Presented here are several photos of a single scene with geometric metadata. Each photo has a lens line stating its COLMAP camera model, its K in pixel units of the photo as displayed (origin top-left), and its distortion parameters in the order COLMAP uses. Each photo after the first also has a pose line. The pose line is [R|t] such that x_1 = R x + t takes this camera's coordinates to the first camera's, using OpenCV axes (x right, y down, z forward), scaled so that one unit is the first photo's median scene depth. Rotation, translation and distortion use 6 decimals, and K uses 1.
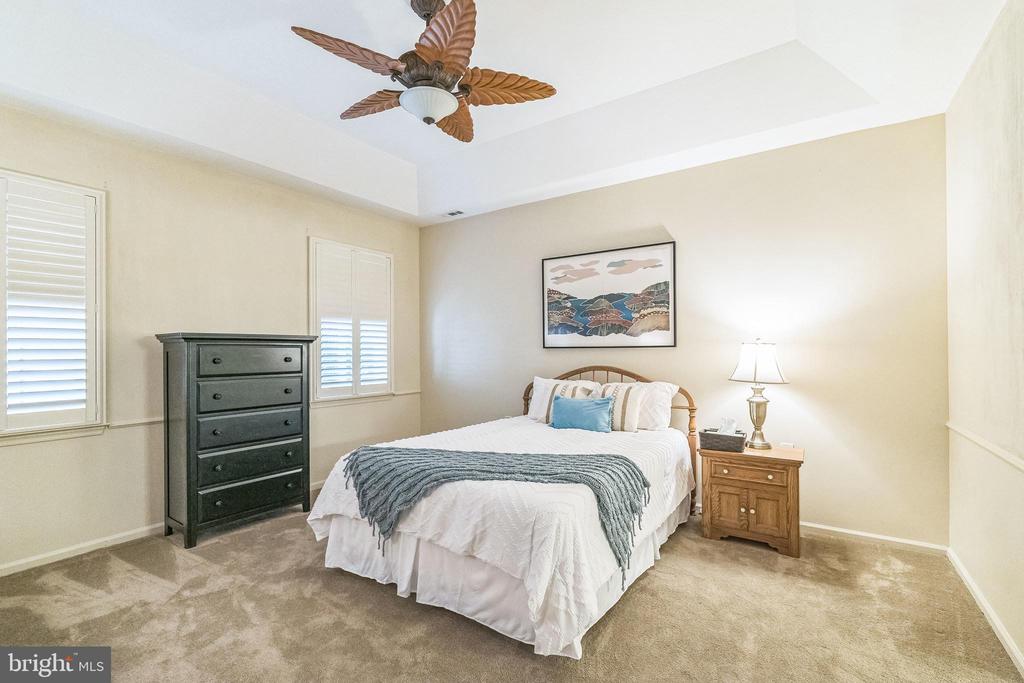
lens RADIAL K [[458.6, 0, 516.0], [0, 458.6, 346.3], [0, 0, 1]] dist [-0.002819, -0.000711]
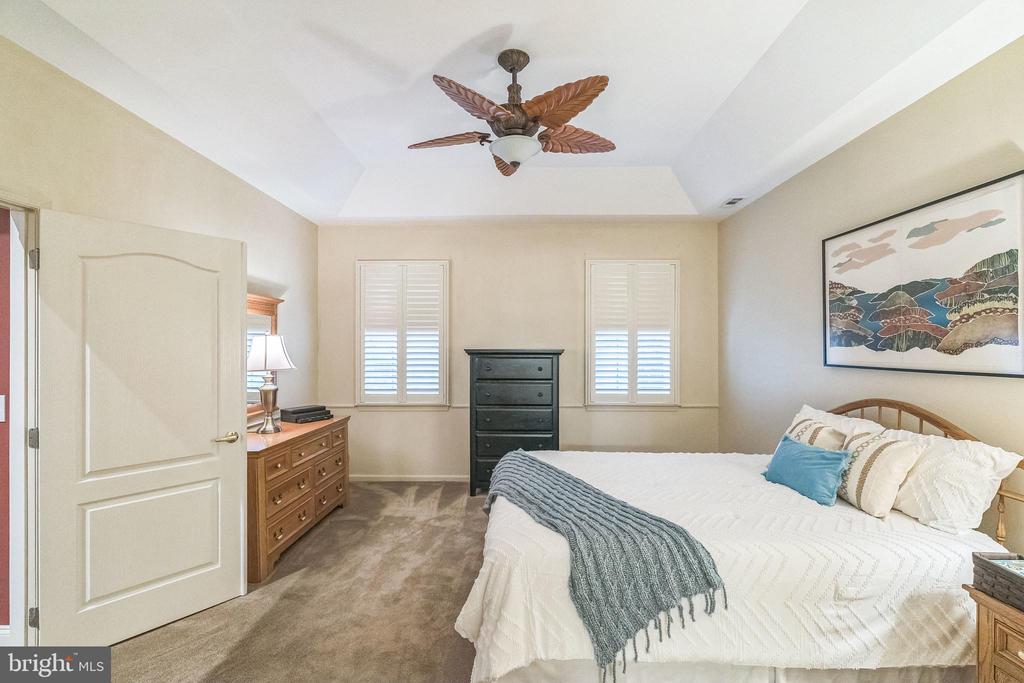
lens RADIAL K [[458.6, 0, 515.7], [0, 458.6, 343.1], [0, 0, 1]] dist [-0.002819, -0.000711]
pose [[0.540798, 0.000484, -0.841152, 0.433419], [0.003544, 0.999990, 0.002854, -0.038096], [0.841145, -0.004525, 0.540791, 0.239067]]
